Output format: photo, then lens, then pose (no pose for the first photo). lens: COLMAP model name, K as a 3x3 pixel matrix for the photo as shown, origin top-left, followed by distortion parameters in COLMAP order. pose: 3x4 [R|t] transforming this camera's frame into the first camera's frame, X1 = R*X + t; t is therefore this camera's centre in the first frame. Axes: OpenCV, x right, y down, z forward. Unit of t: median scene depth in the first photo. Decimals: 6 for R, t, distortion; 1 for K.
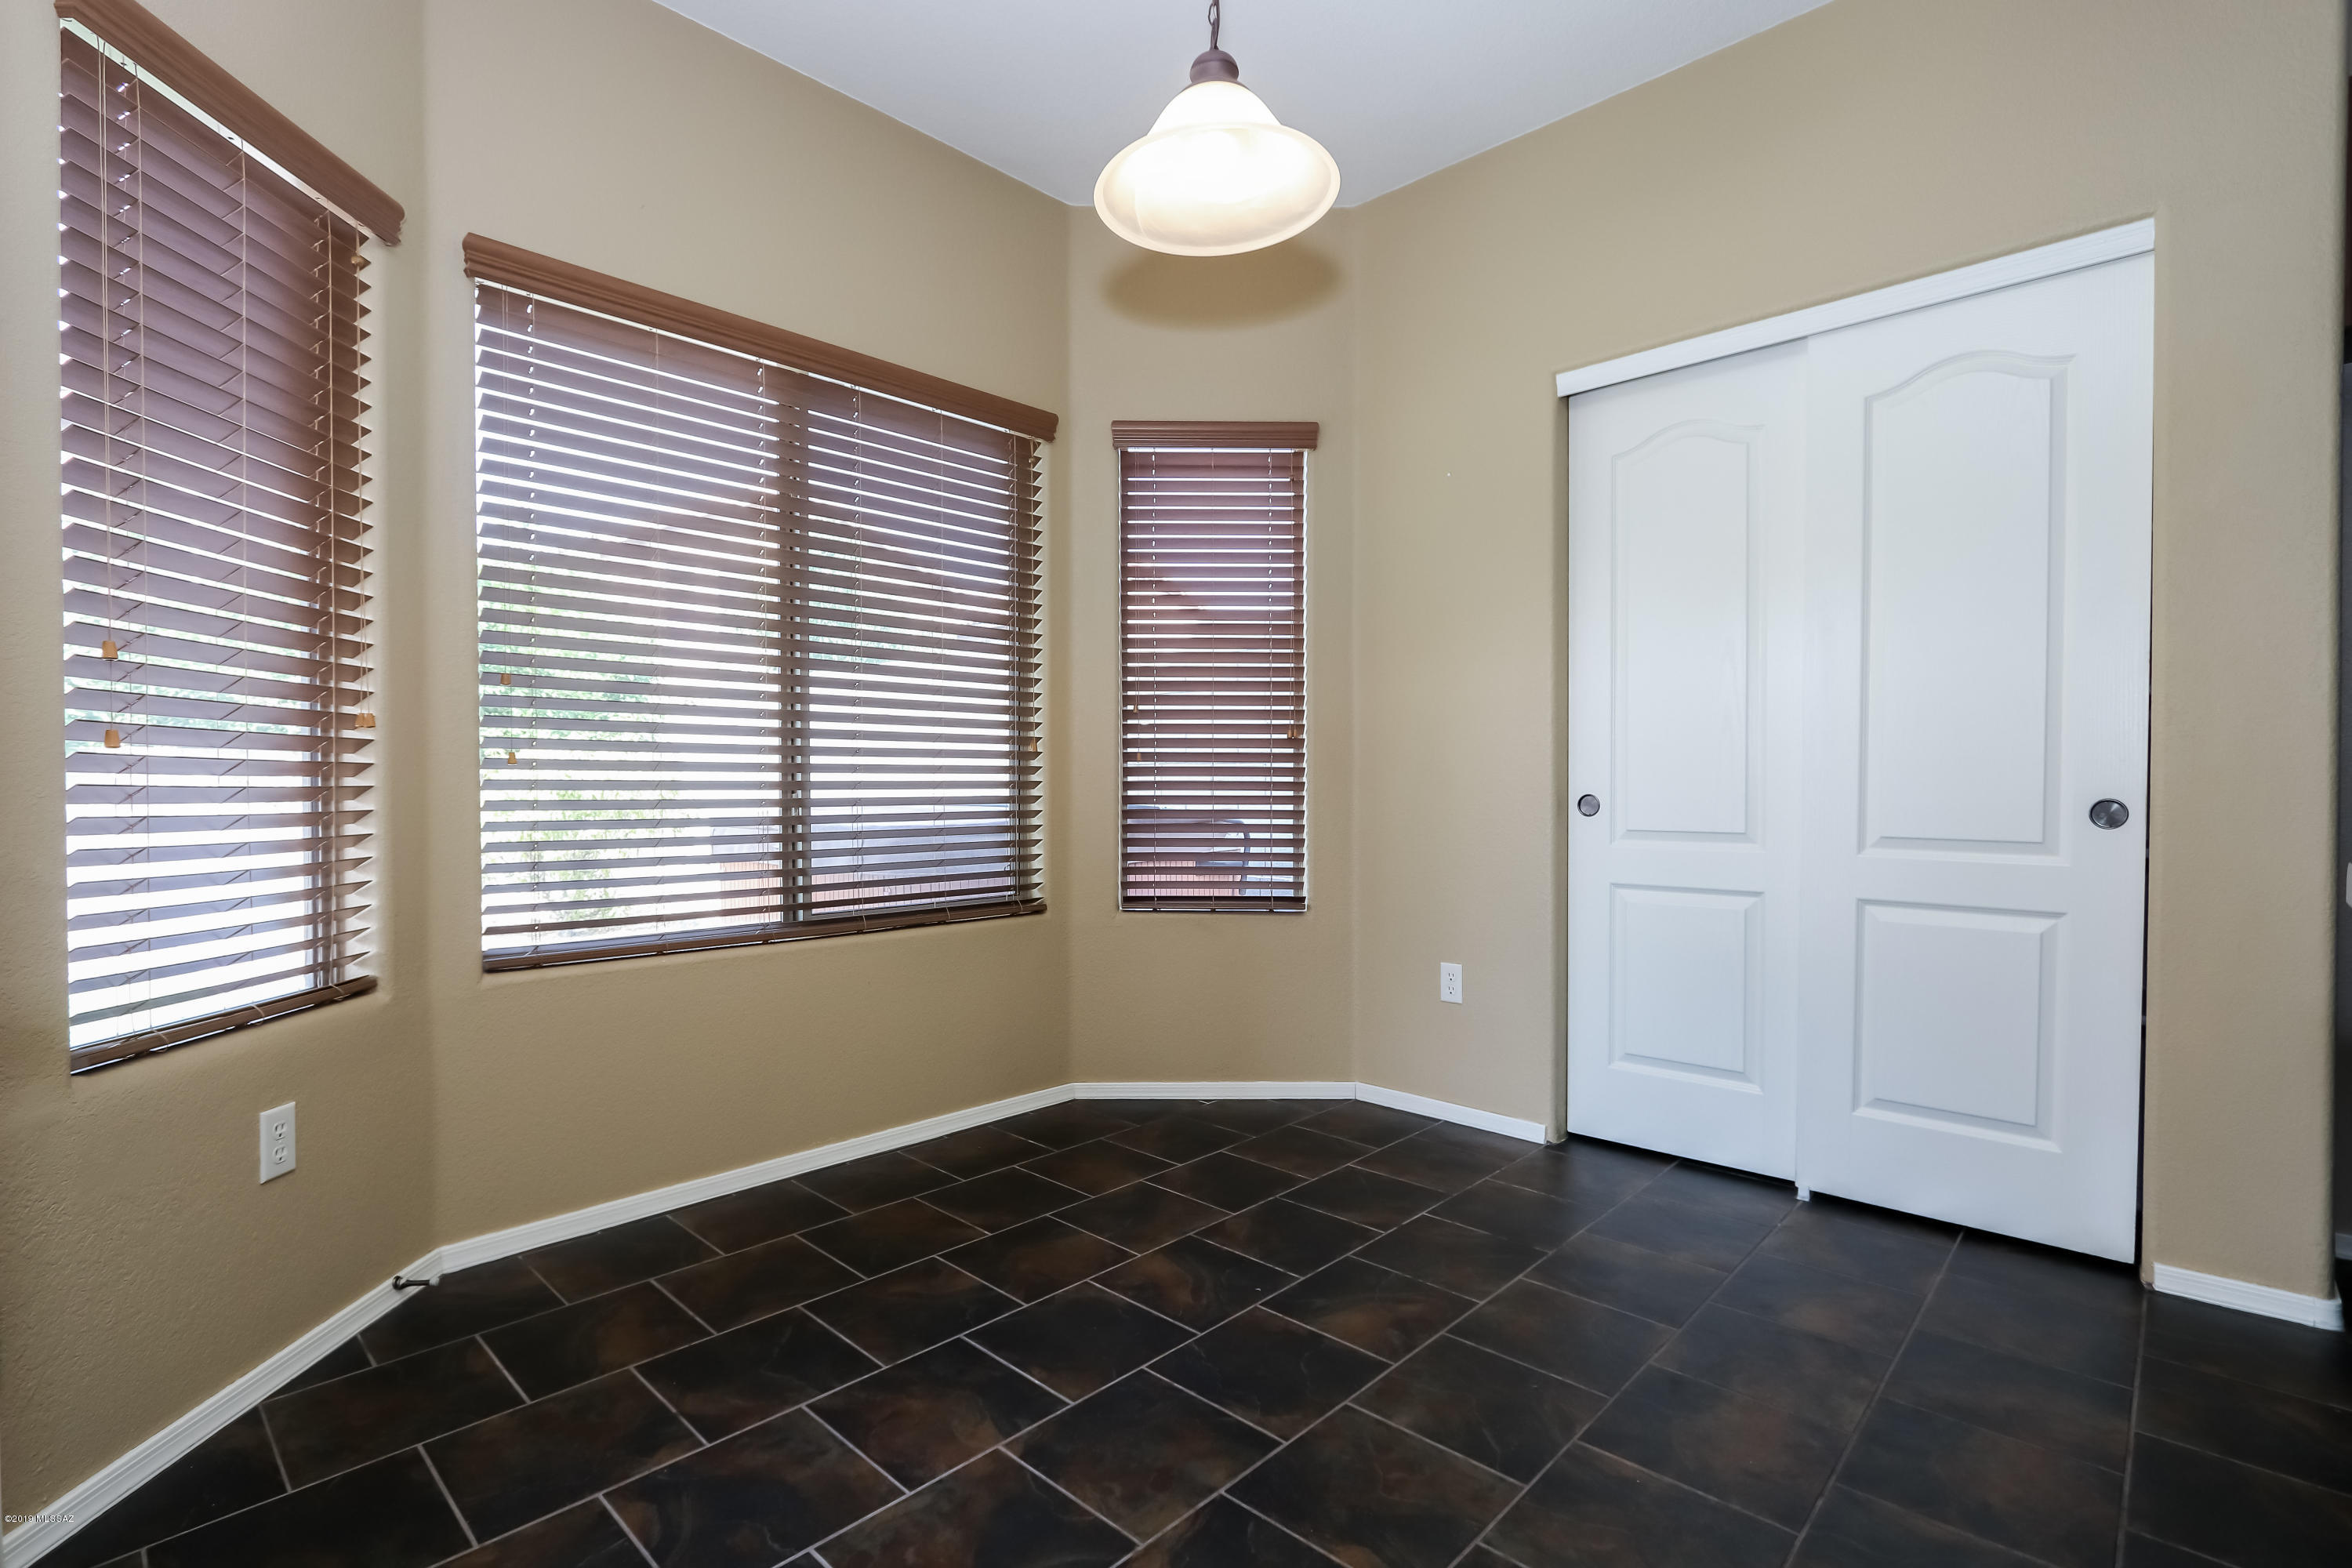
lens RADIAL K [[1091.1, 0, 1160.5], [0, 1091.1, 795.1], [0, 0, 1]] dist [-0.014398, -0.000116]
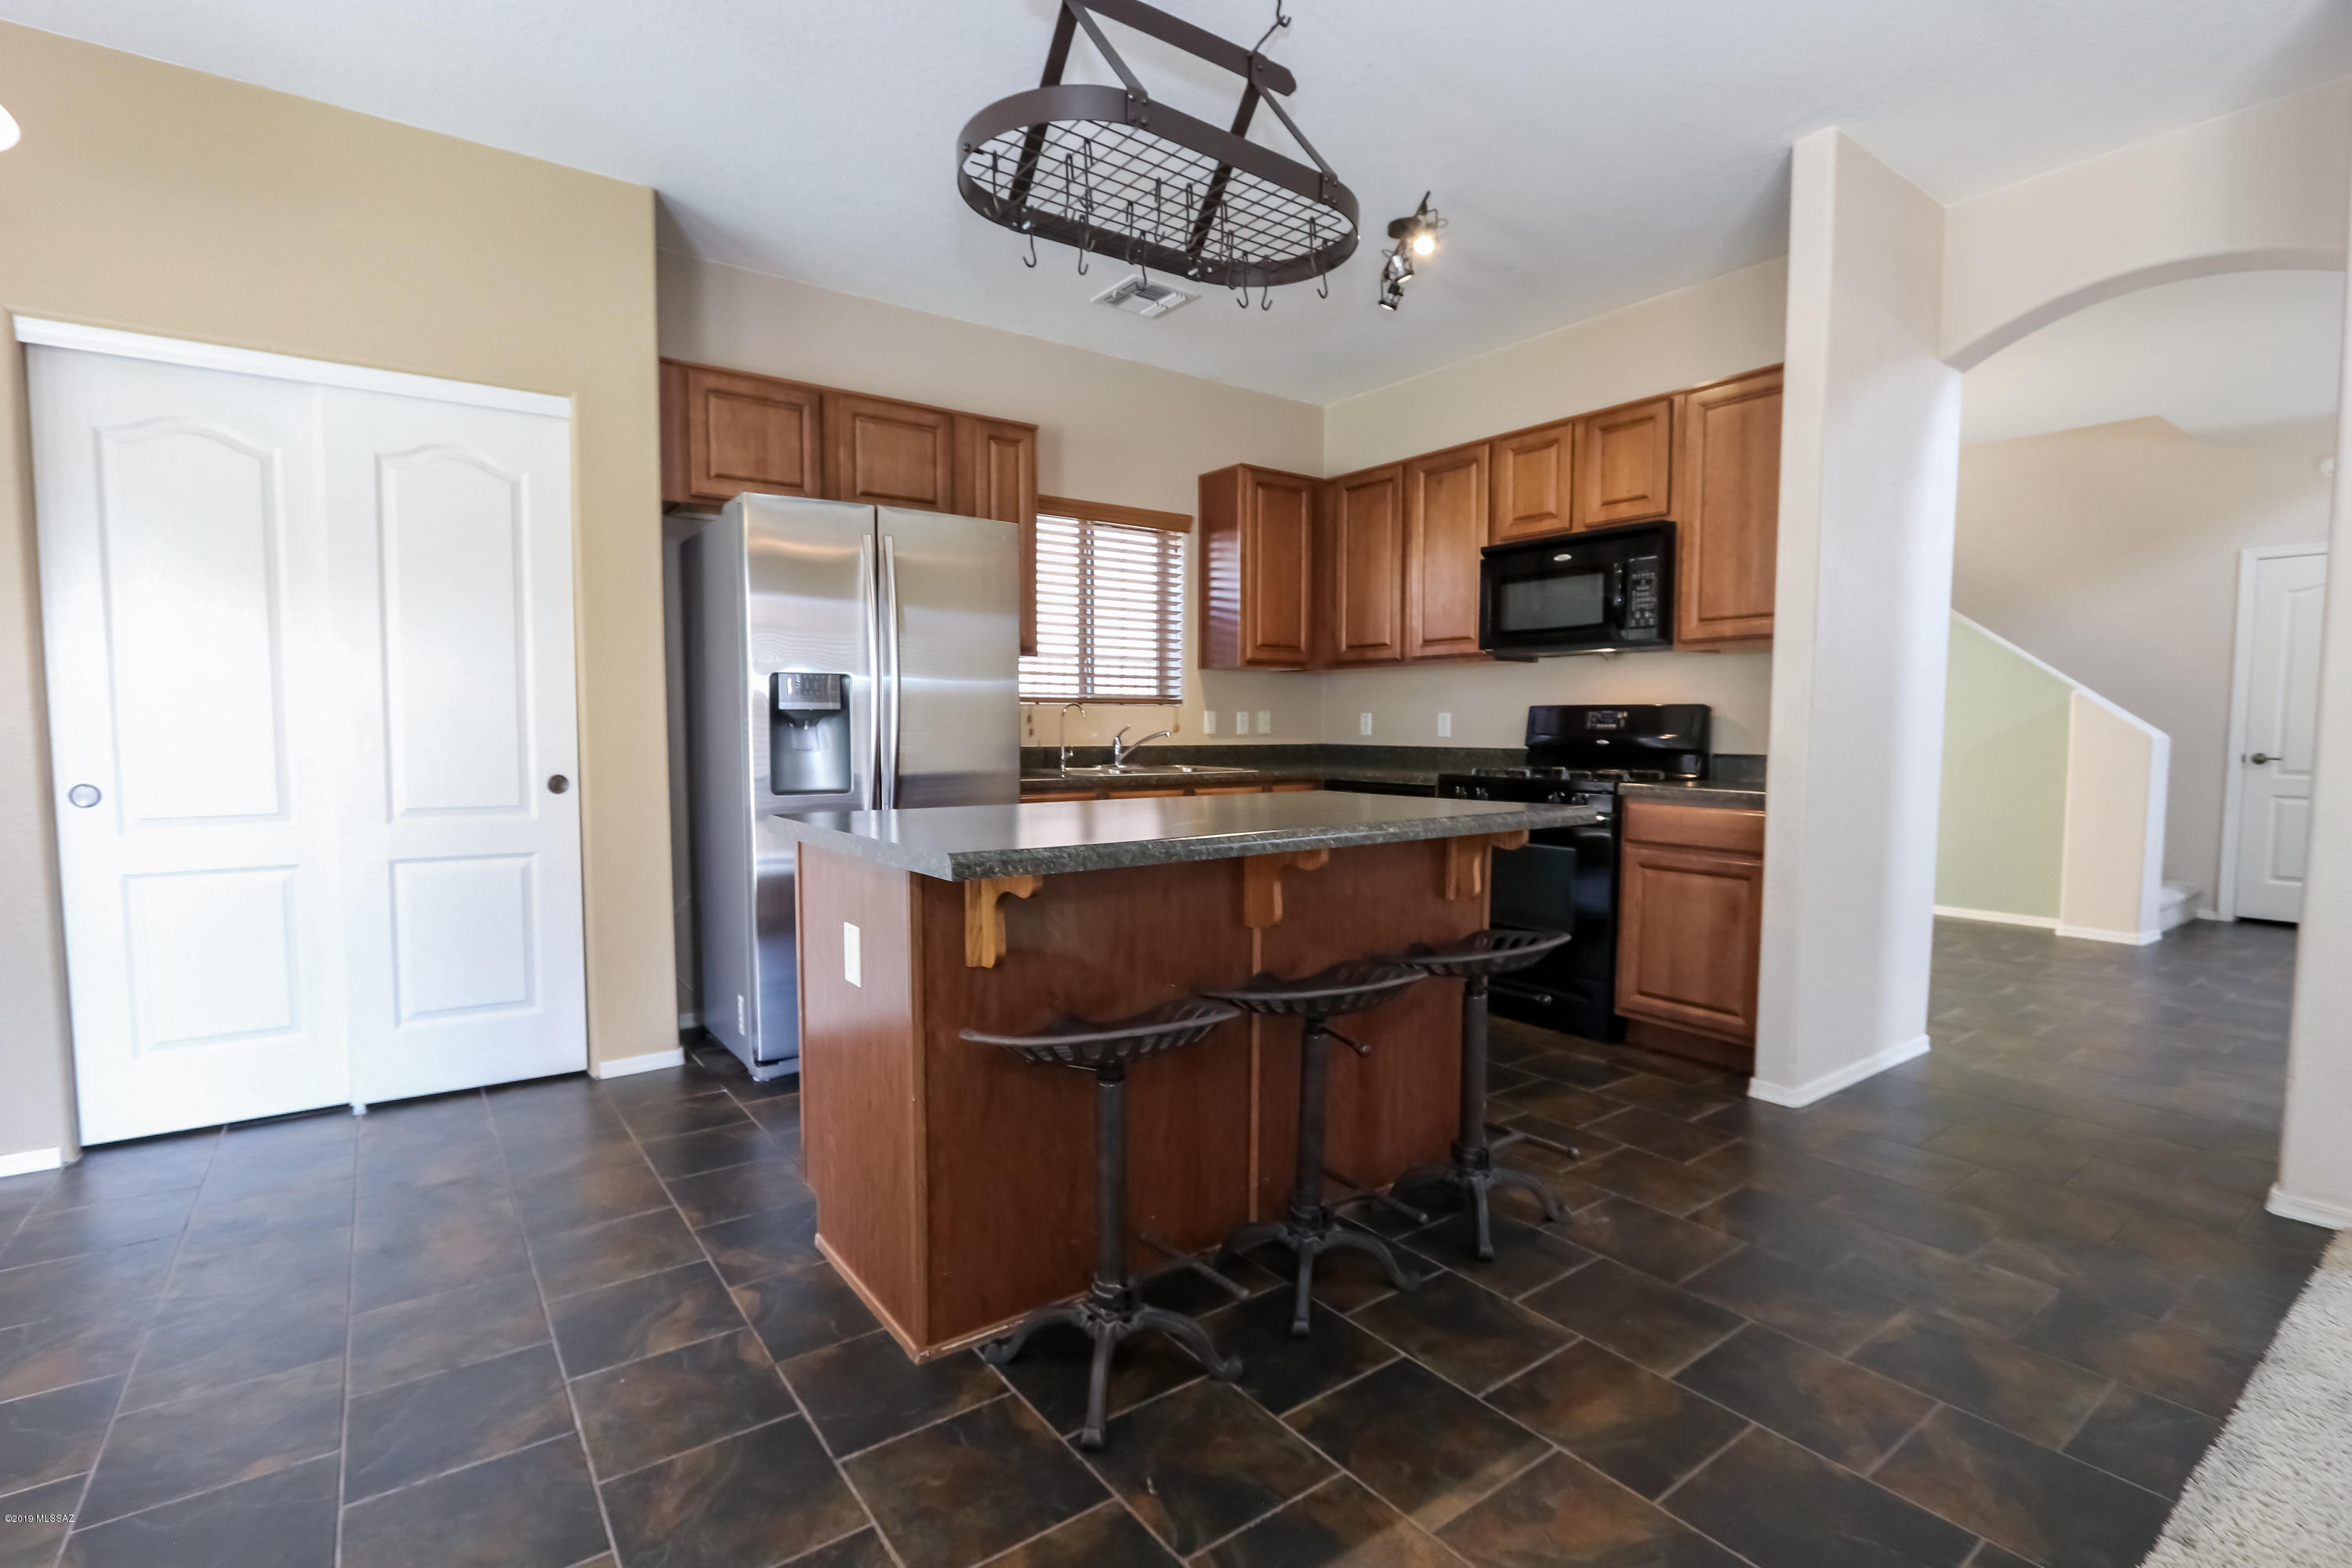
lens RADIAL K [[1091.1, 0, 1137.5], [0, 1091.1, 801.7], [0, 0, 1]] dist [-0.014398, -0.000116]
pose [[0.187251, -0.065913, 0.980098, -0.444885], [0.012492, 0.997825, 0.064719, -0.044552], [-0.982233, 0.000125, 0.187667, -0.086371]]
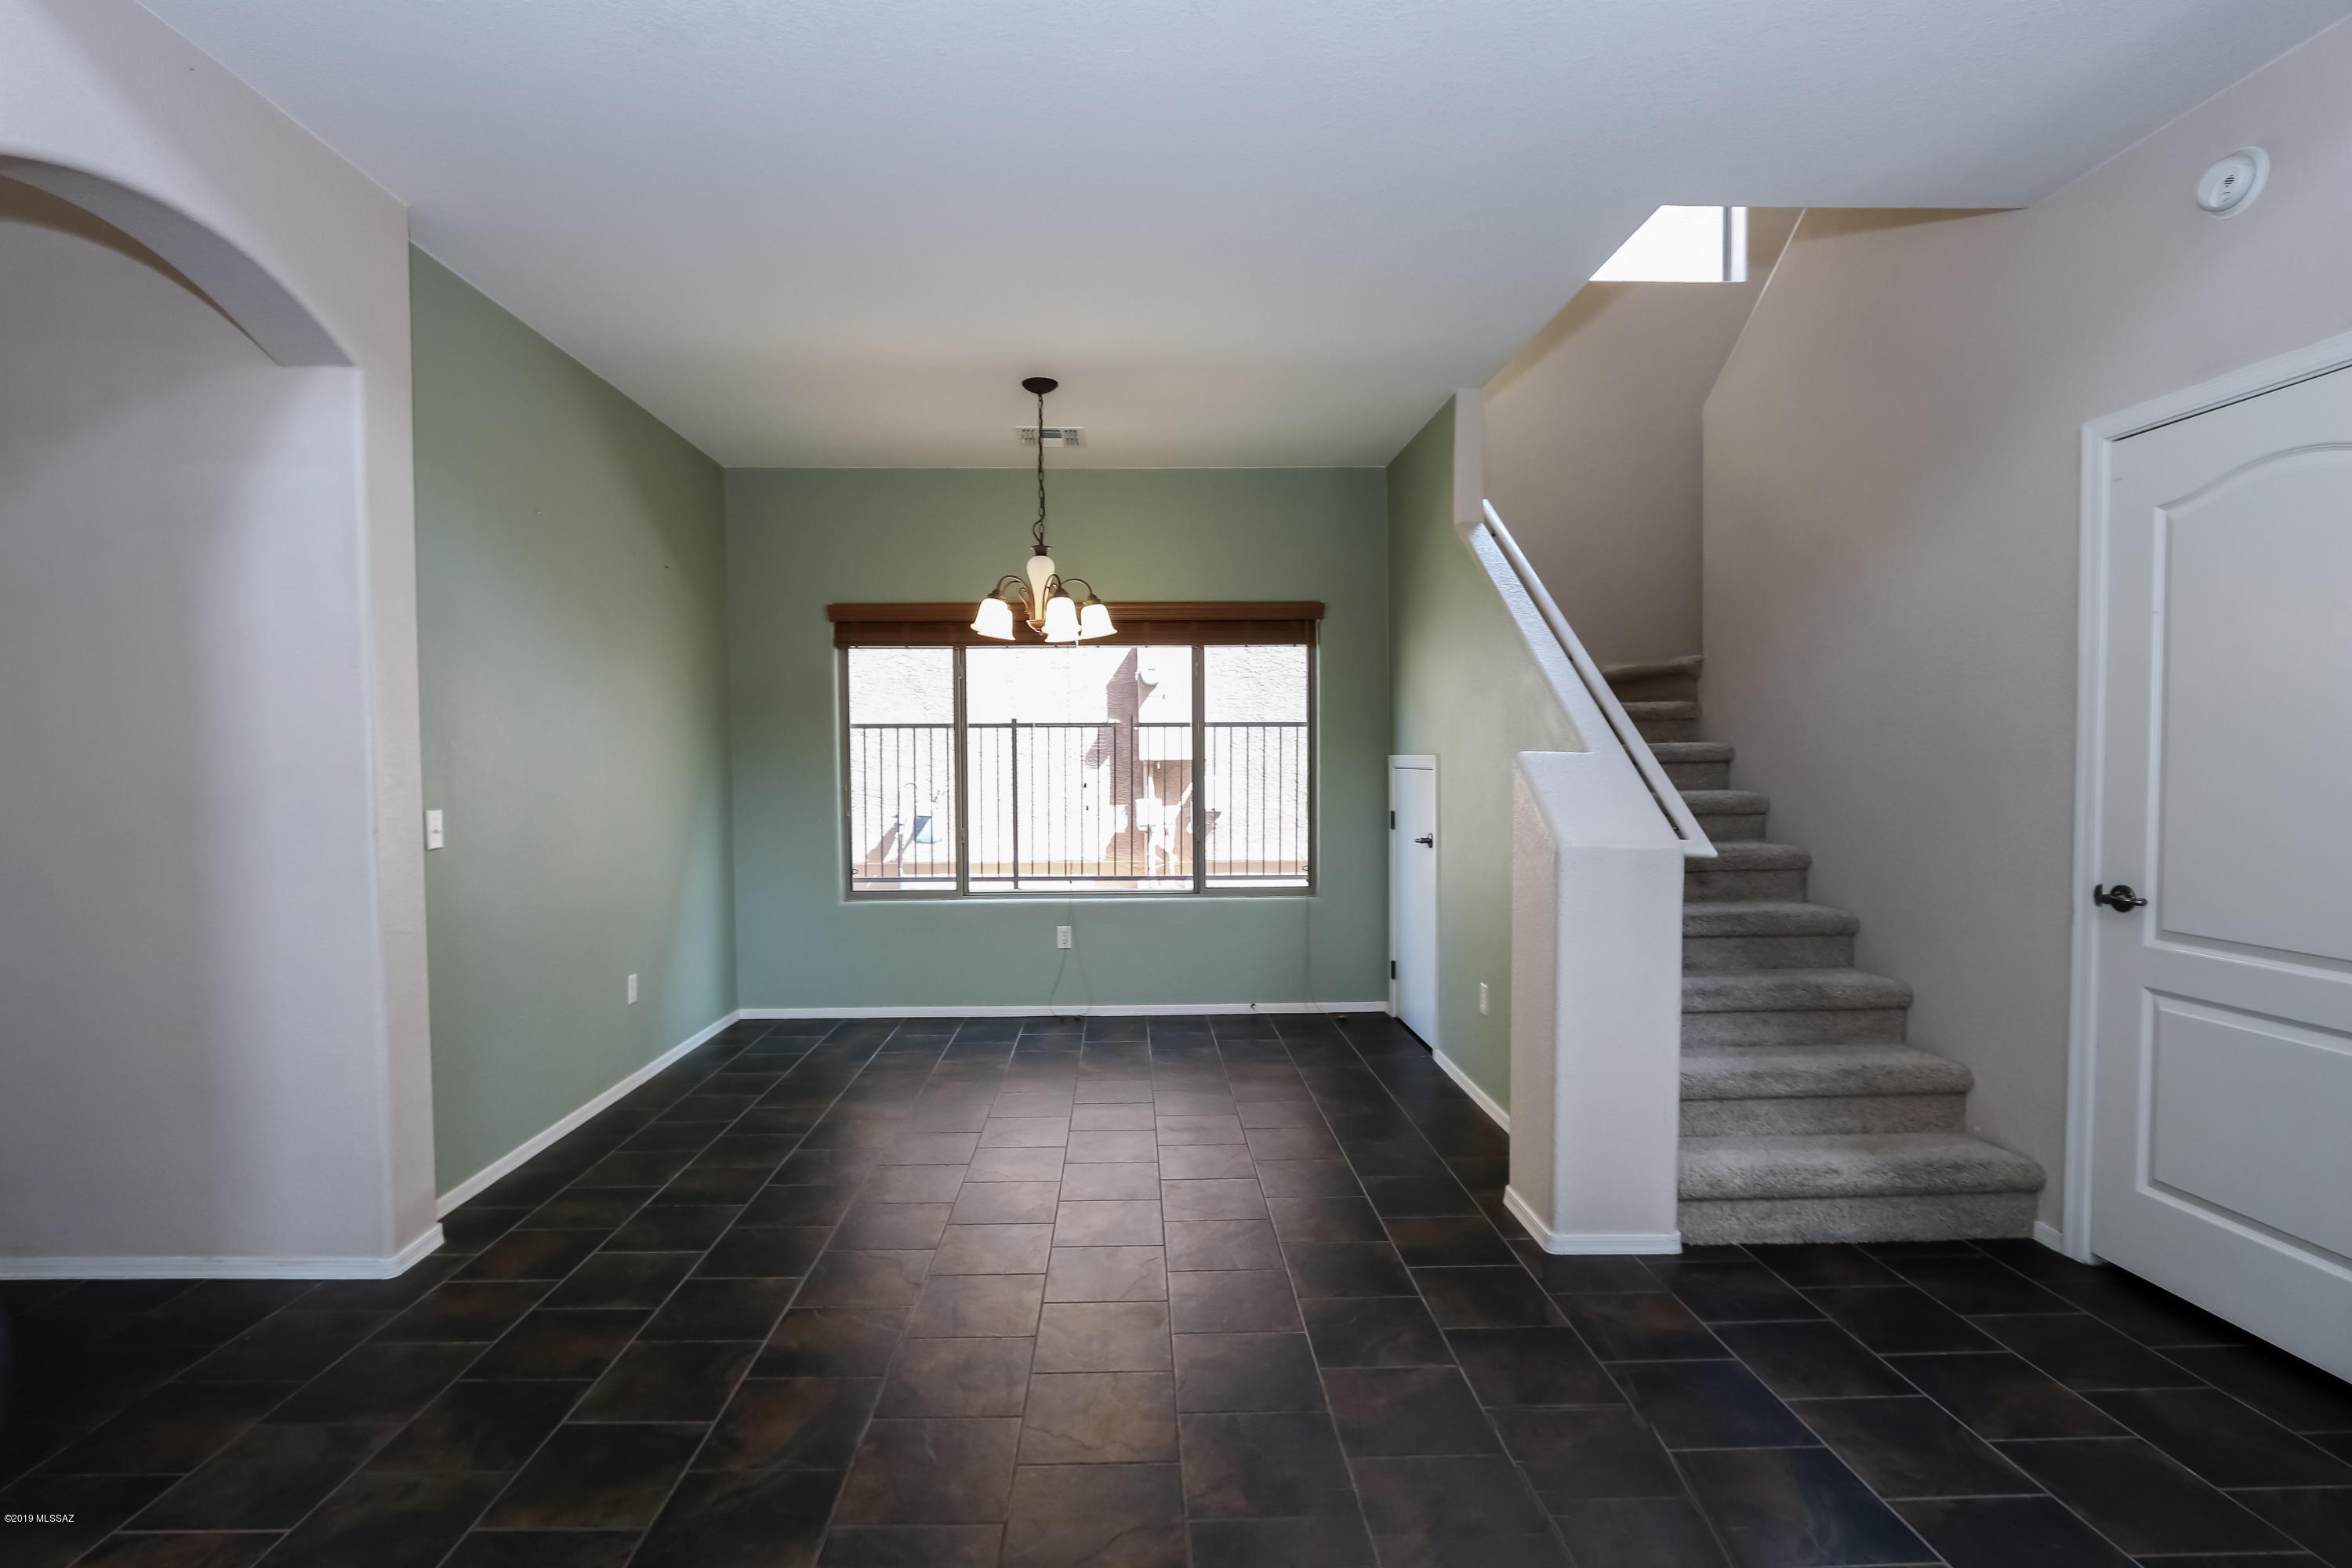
lens RADIAL K [[1091.1, 0, 1154.2], [0, 1091.1, 803.2], [0, 0, 1]] dist [-0.014398, -0.000116]
pose [[0.701726, -0.033906, 0.711639, 1.148465], [0.018805, 0.999400, 0.029074, -0.100044], [-0.712198, -0.007019, 0.701943, -2.392062]]
